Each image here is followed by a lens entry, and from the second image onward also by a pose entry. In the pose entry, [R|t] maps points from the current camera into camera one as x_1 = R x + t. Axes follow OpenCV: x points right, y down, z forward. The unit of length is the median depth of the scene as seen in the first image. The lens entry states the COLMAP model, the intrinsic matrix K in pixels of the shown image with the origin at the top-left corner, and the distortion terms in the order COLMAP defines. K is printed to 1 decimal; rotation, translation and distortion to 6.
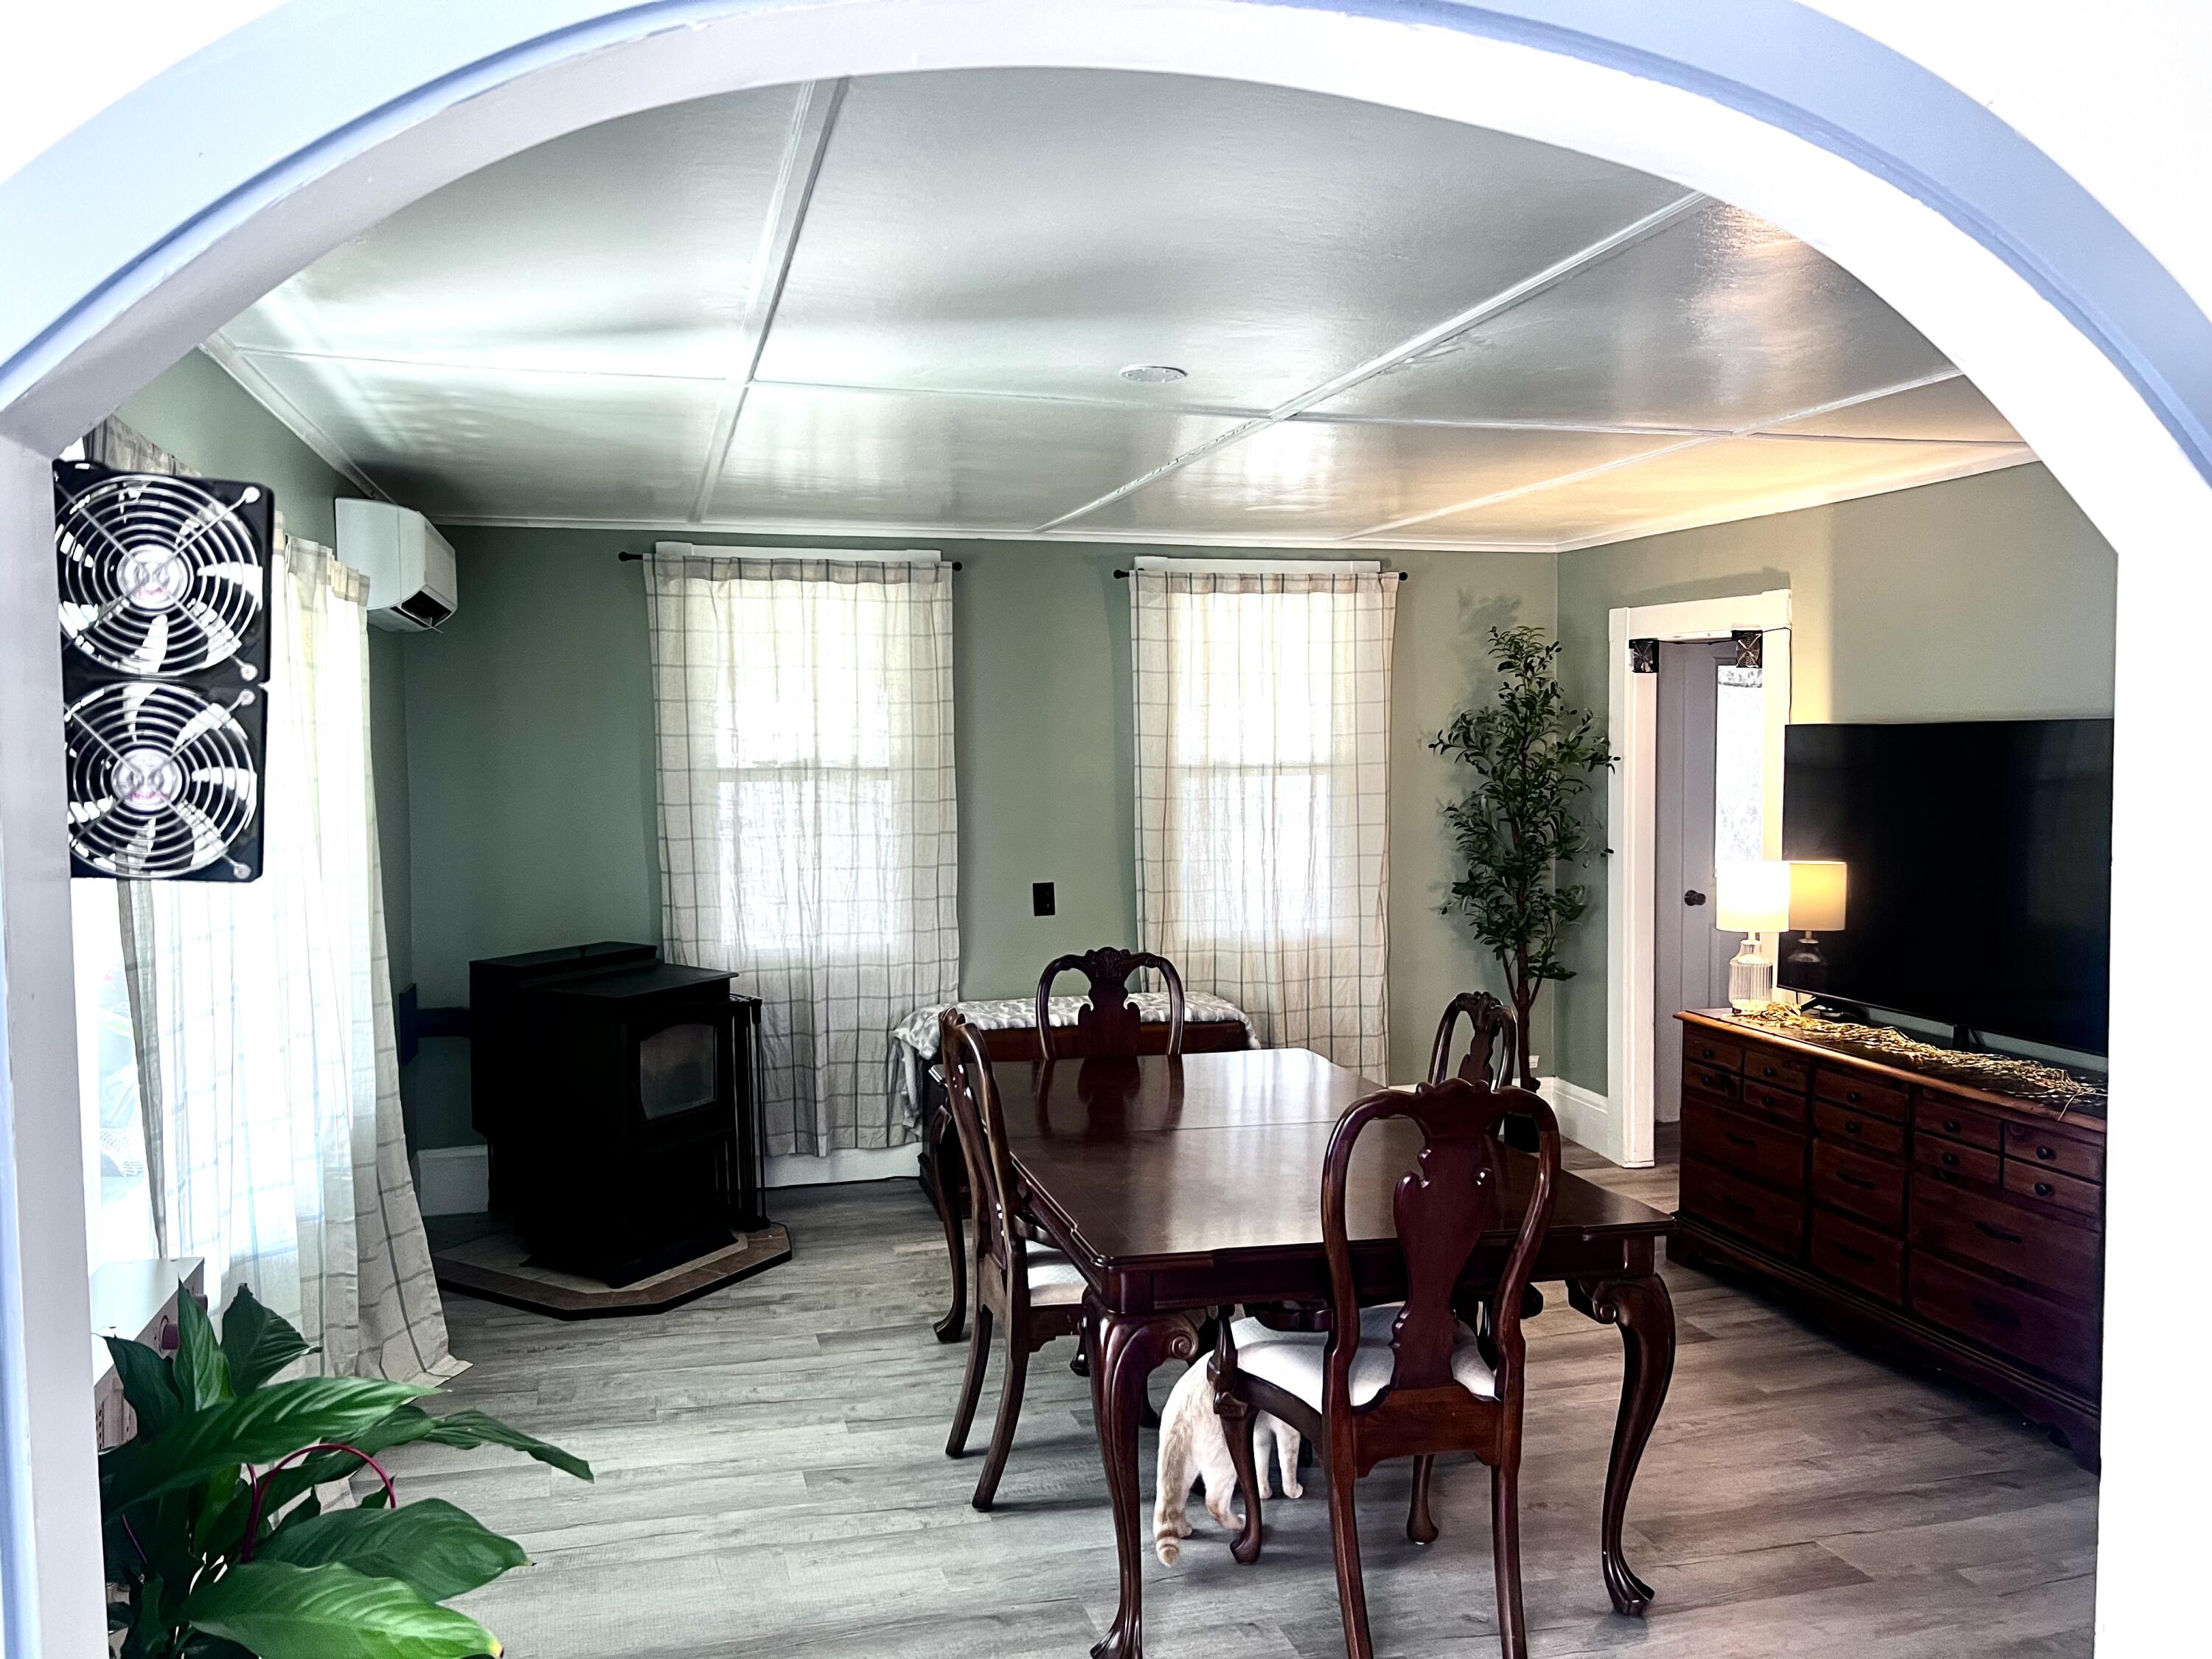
lens RADIAL K [[1680.0, 0, 1099.4], [0, 1680.0, 831.2], [0, 0, 1]] dist [0.059482, -0.062015]
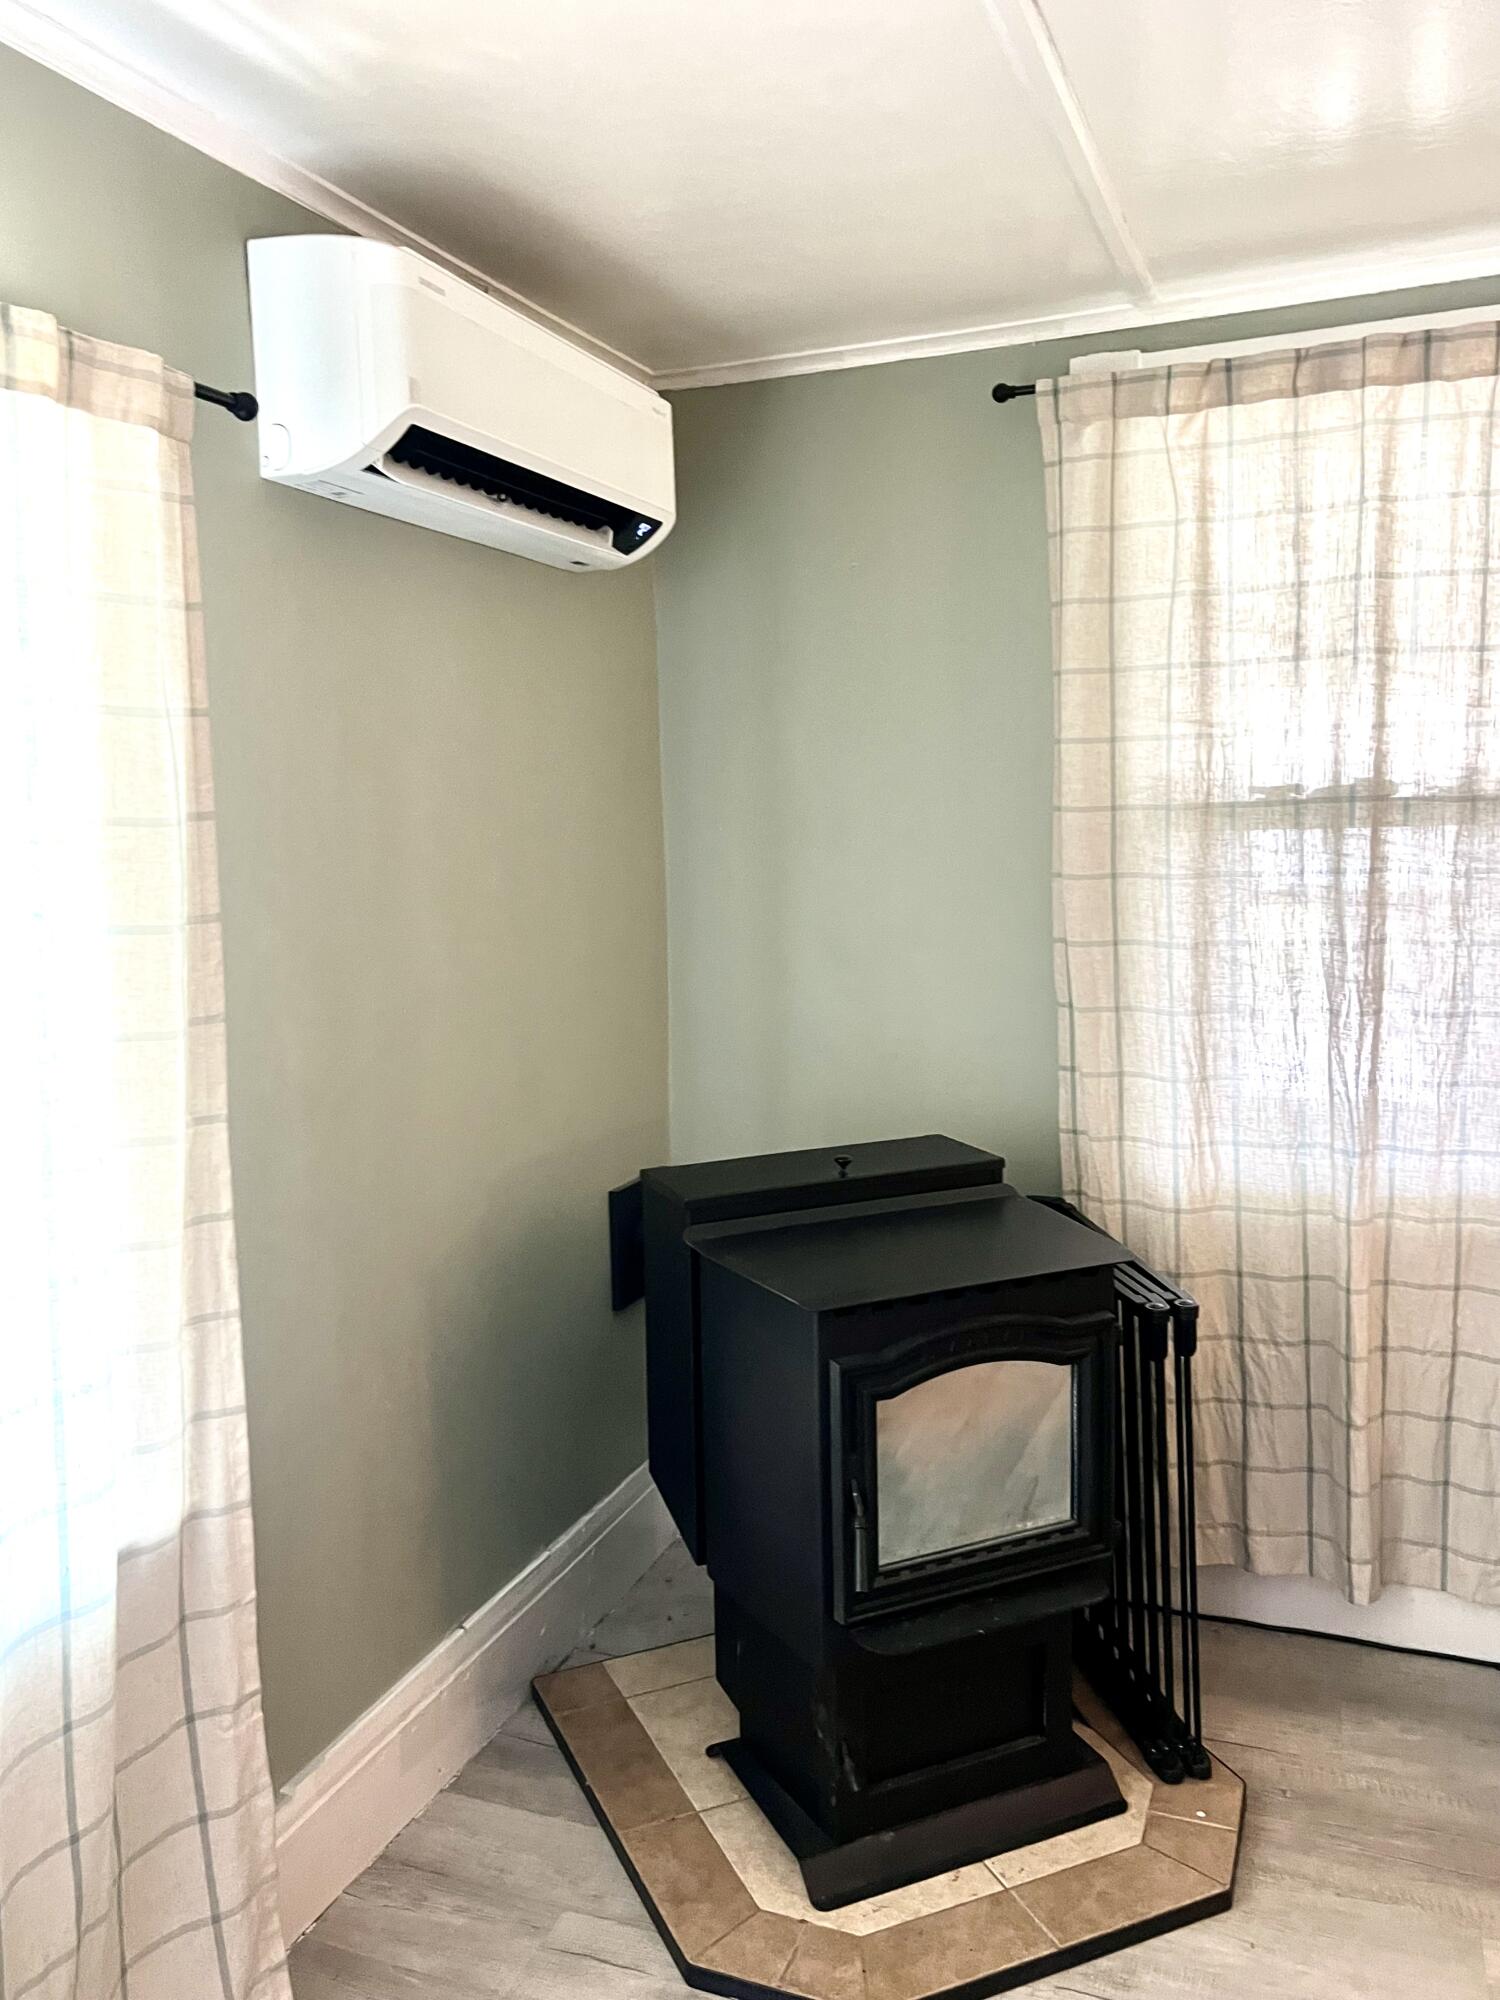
lens RADIAL K [[1592.4, 0, 751.5], [0, 1592.4, 1023.8], [0, 0, 1]] dist [0.031965, -0.008458]
pose [[0.804477, 0.058091, -0.591137, -0.042534], [-0.010484, 0.996440, 0.083652, -0.010701], [0.593892, -0.061099, 0.802222, 0.546728]]
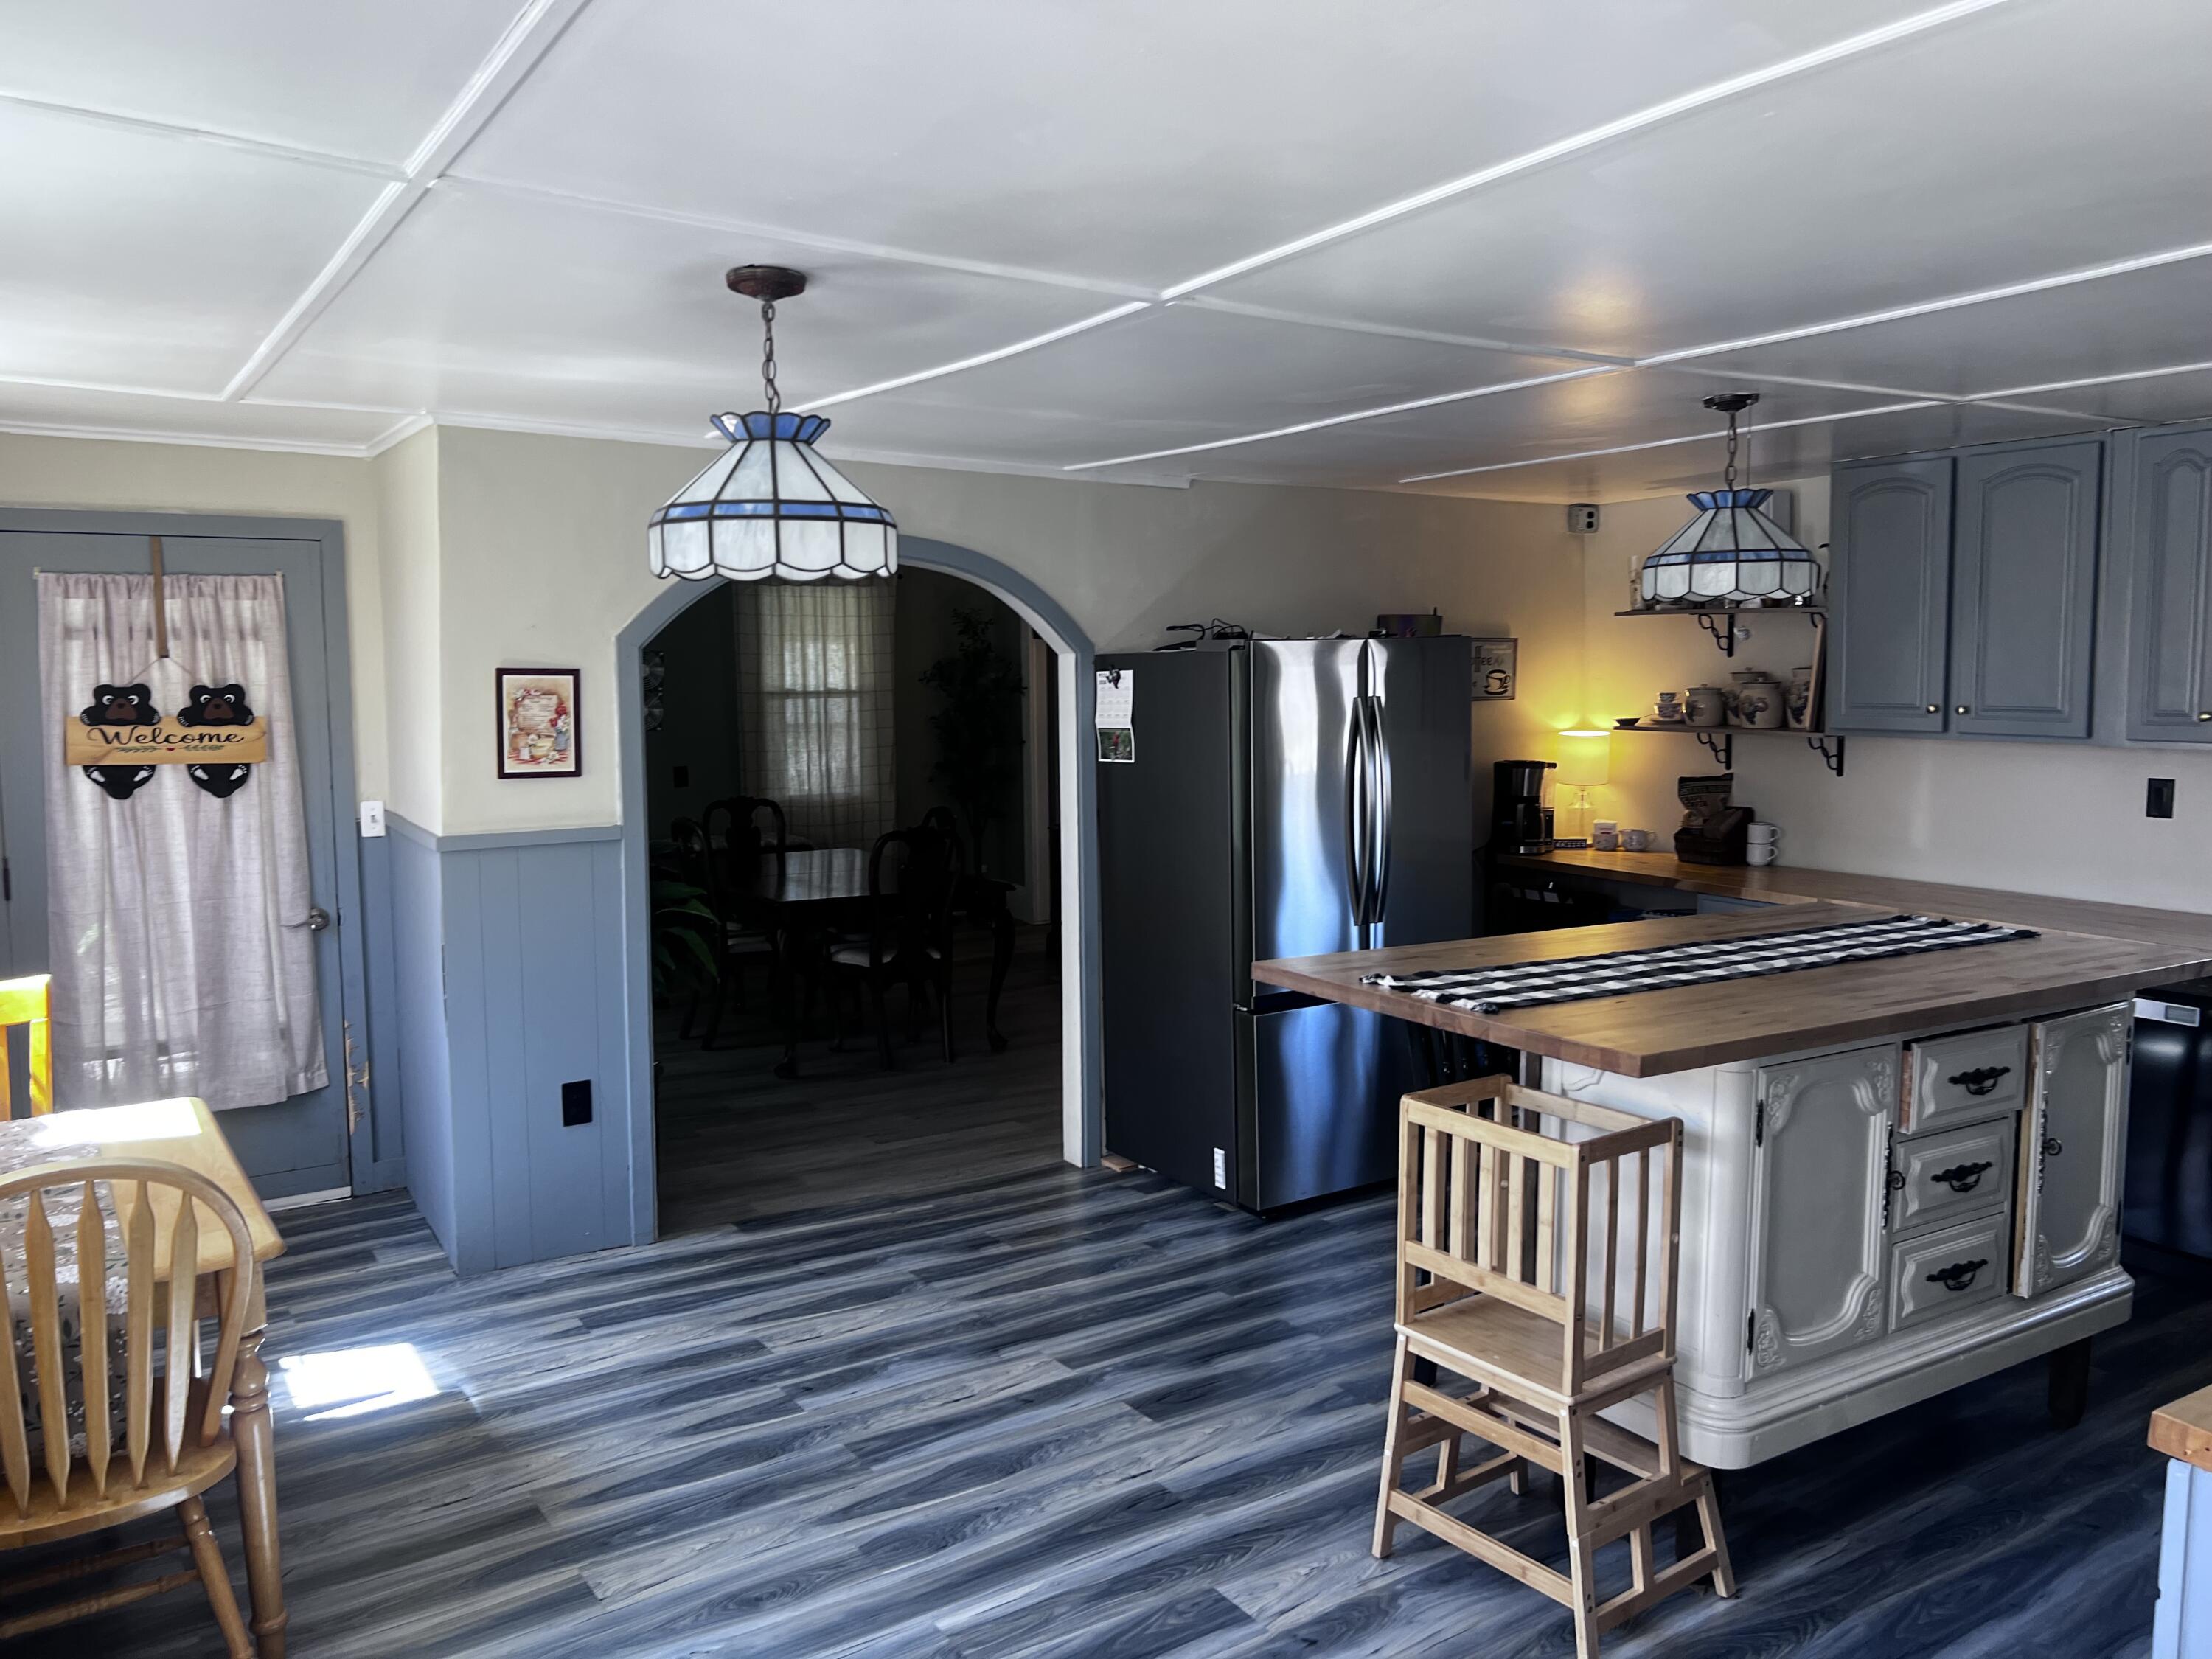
lens RADIAL K [[1680.0, 0, 1110.3], [0, 1680.0, 833.3], [0, 0, 1]] dist [0.059482, -0.062015]
pose [[0.956906, -0.029322, 0.288913, -0.103743], [0.014235, 0.998429, 0.054185, 0.012737], [-0.290048, -0.047737, 0.955821, -0.628118]]
